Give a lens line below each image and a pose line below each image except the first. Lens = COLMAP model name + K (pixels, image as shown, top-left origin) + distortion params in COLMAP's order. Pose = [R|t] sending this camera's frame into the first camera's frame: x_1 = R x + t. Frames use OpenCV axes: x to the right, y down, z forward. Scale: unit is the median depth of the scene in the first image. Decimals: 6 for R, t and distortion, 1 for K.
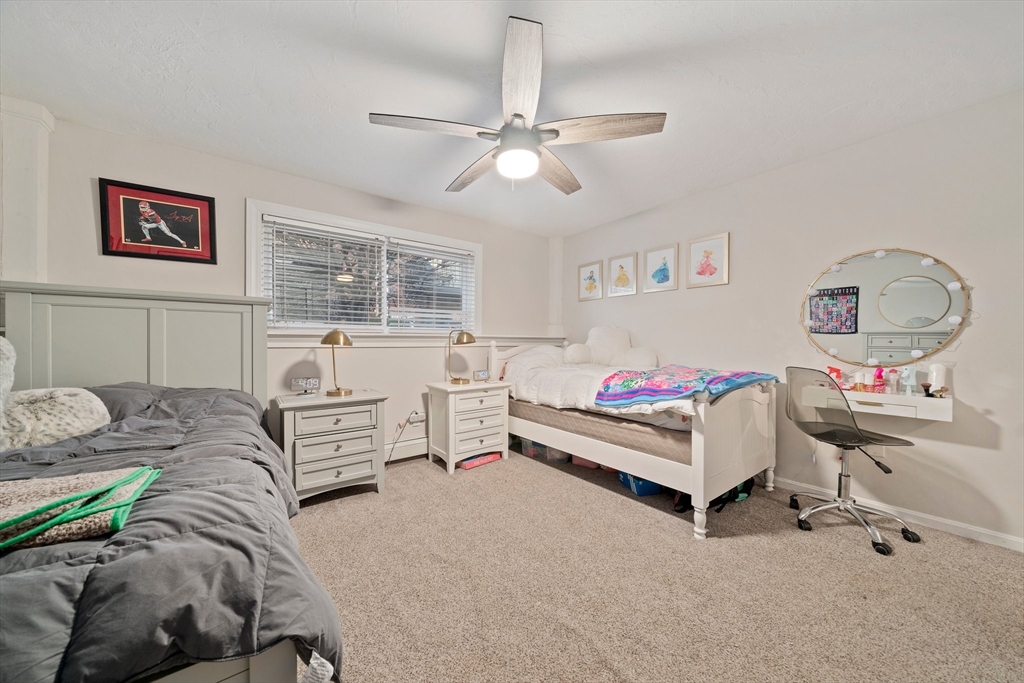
lens RADIAL K [[355.0, 0, 515.5], [0, 355.0, 344.0], [0, 0, 1]] dist [-0.009889, 0.000309]
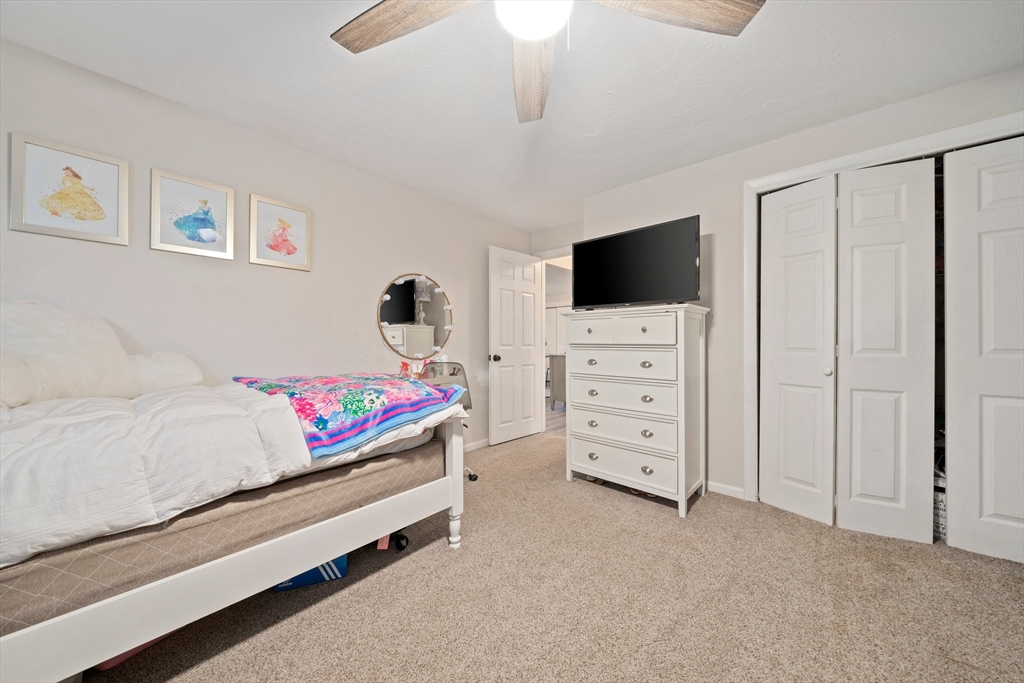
lens RADIAL K [[355.0, 0, 514.0], [0, 355.0, 338.5], [0, 0, 1]] dist [-0.009889, 0.000309]
pose [[-0.201144, 0.007177, 0.979535, -0.224534], [0.008000, 0.999952, -0.005684, -0.003262], [-0.979529, 0.006693, -0.201191, 0.515592]]
